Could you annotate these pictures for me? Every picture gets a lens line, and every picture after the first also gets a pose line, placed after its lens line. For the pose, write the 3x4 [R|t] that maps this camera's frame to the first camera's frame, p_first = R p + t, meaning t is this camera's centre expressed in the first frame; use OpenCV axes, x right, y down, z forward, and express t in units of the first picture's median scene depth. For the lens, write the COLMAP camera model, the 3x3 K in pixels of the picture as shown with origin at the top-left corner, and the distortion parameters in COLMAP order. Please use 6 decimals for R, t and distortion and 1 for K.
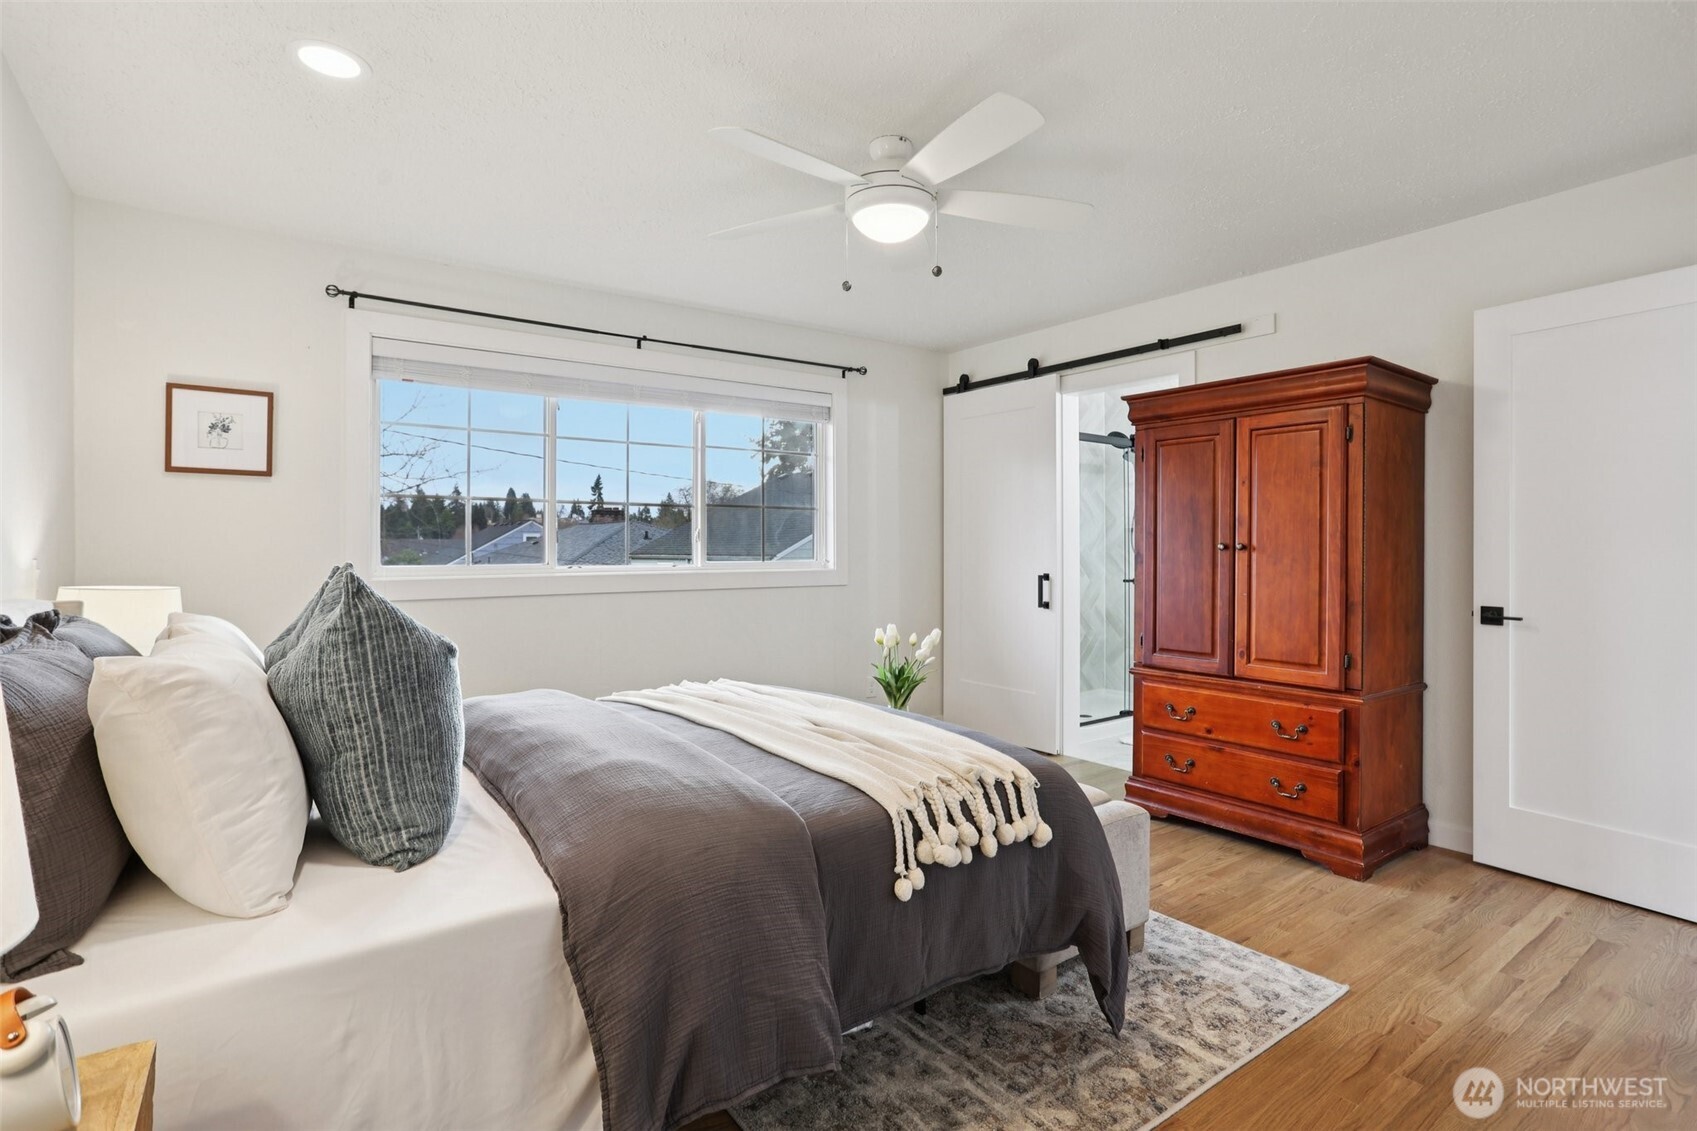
lens RADIAL K [[843.5, 0, 846.4], [0, 843.5, 553.3], [0, 0, 1]] dist [0.018860, 0.002090]
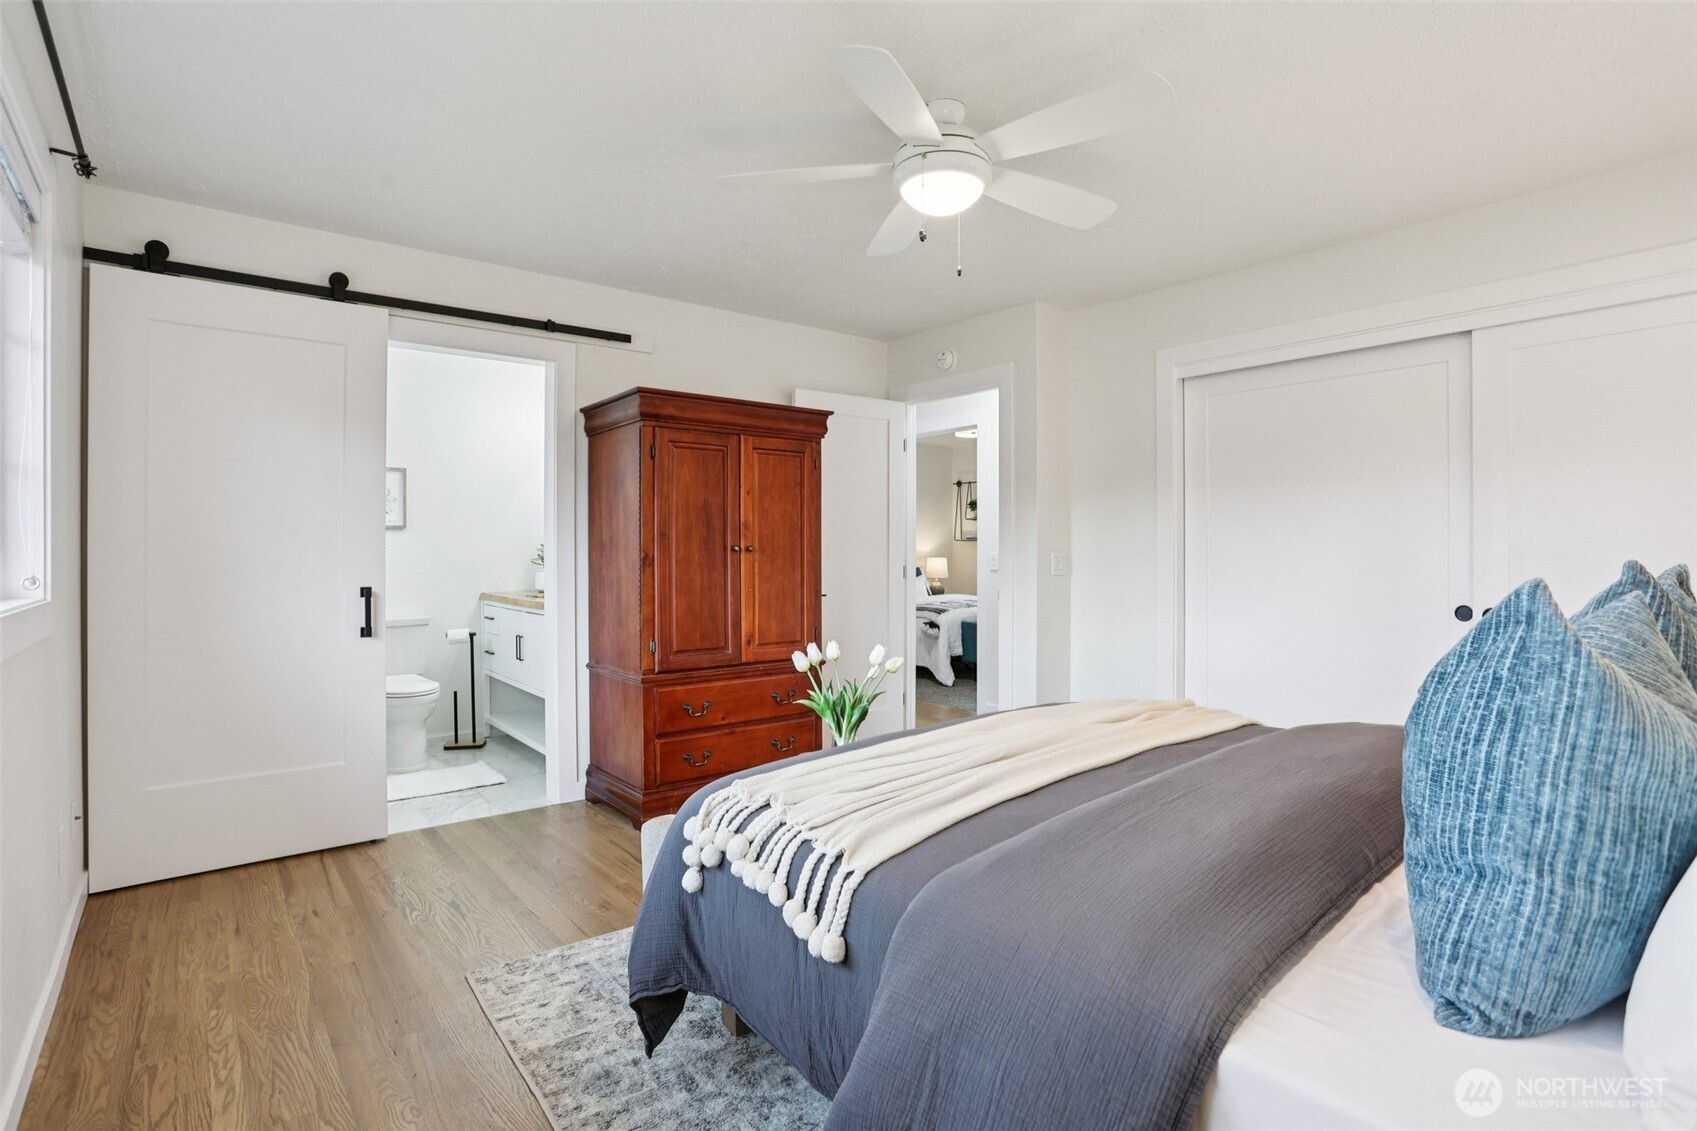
lens RADIAL K [[843.5, 0, 844.7], [0, 843.5, 560.3], [0, 0, 1]] dist [0.018860, 0.002090]
pose [[-0.000210, -0.010934, 0.999940, -0.644465], [0.013623, 0.999847, 0.010936, -0.002460], [-0.999907, 0.013624, -0.000061, 0.830388]]
